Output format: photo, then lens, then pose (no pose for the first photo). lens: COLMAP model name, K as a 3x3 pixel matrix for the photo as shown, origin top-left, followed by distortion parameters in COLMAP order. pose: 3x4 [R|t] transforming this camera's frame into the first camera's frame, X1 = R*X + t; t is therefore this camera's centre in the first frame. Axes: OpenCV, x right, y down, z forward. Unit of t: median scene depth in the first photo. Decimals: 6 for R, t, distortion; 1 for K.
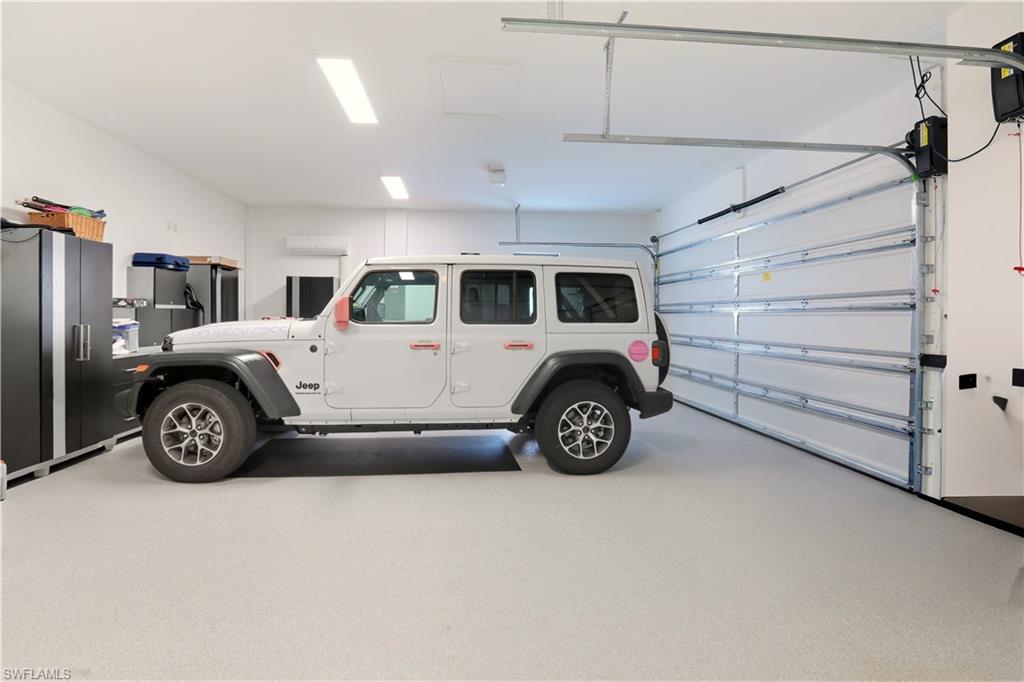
lens RADIAL K [[490.9, 0, 509.6], [0, 490.9, 318.5], [0, 0, 1]] dist [-0.040941, 0.000136]
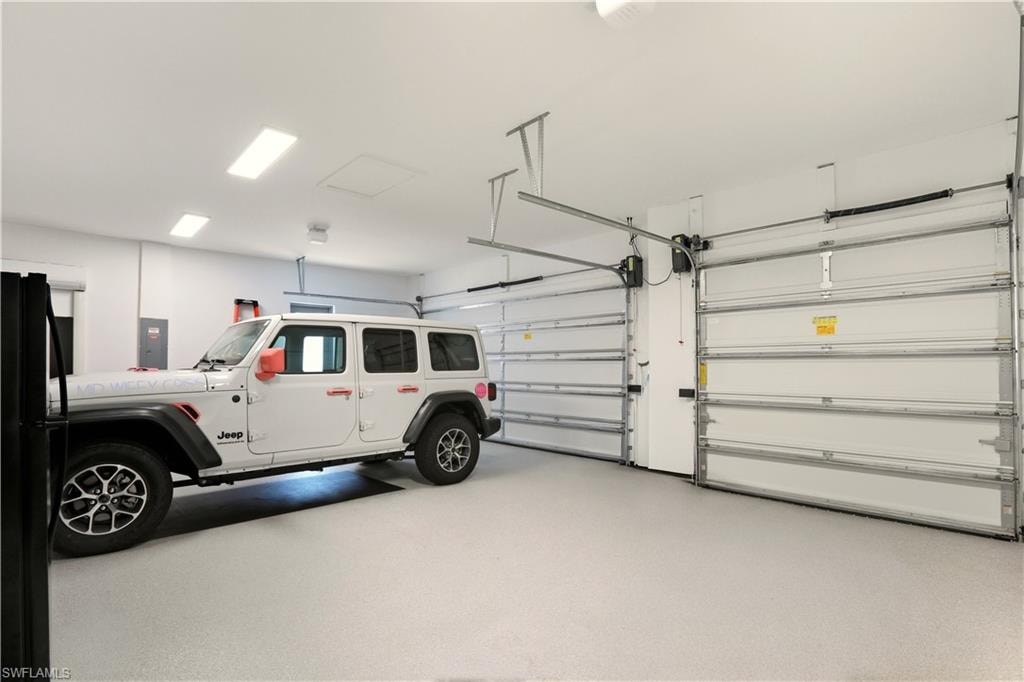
lens RADIAL K [[514.2, 0, 512.2], [0, 514.2, 359.6], [0, 0, 1]] dist [-0.039715, 0.000493]
pose [[0.777944, -0.000372, 0.628333, -0.614458], [0.007574, 0.999933, -0.008786, -0.007210], [-0.628288, 0.011594, 0.777895, -0.202936]]
